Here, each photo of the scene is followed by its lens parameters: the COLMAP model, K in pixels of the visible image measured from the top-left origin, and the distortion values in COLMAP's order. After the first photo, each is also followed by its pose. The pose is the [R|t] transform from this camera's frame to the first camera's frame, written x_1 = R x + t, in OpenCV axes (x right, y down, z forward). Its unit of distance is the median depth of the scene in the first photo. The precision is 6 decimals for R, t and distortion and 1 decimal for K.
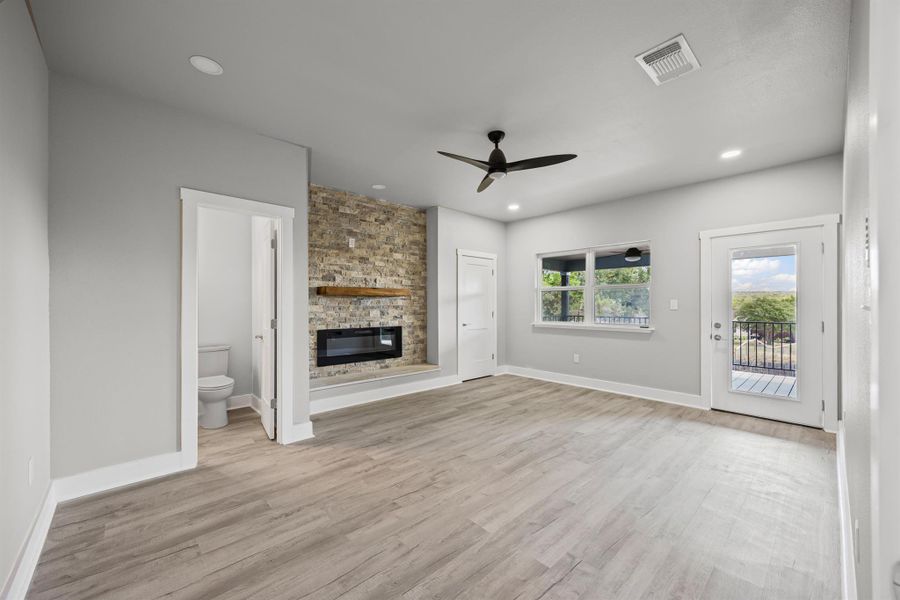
lens RADIAL K [[347.5, 0, 451.3], [0, 347.5, 302.9], [0, 0, 1]] dist [-0.010415, -0.000044]
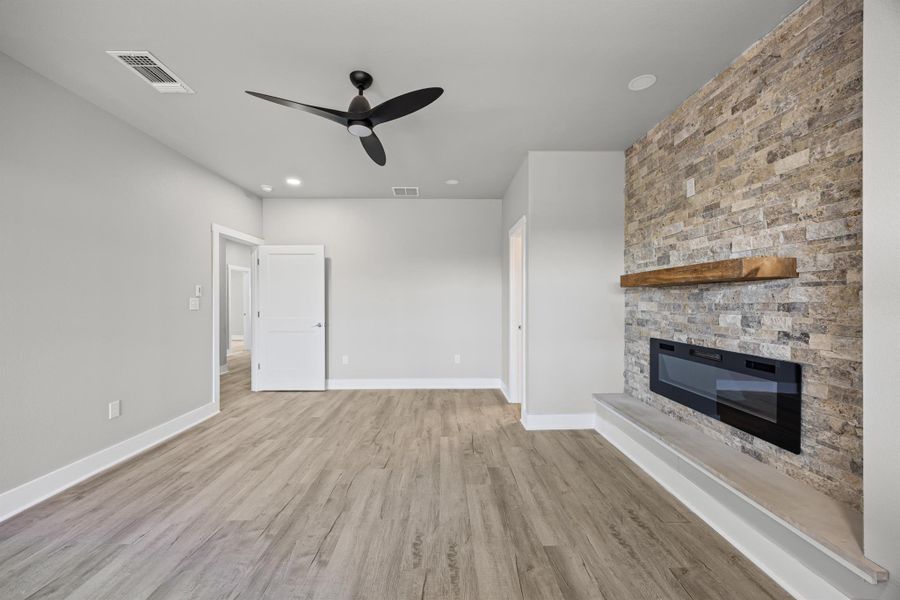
lens RADIAL K [[347.5, 0, 451.3], [0, 347.5, 302.9], [0, 0, 1]] dist [-0.010415, -0.000044]
pose [[-0.661156, 0.002832, -0.750243, 0.384427], [0.004383, 0.999990, -0.000087, 0.006595], [0.750235, -0.003346, -0.661162, 1.115403]]
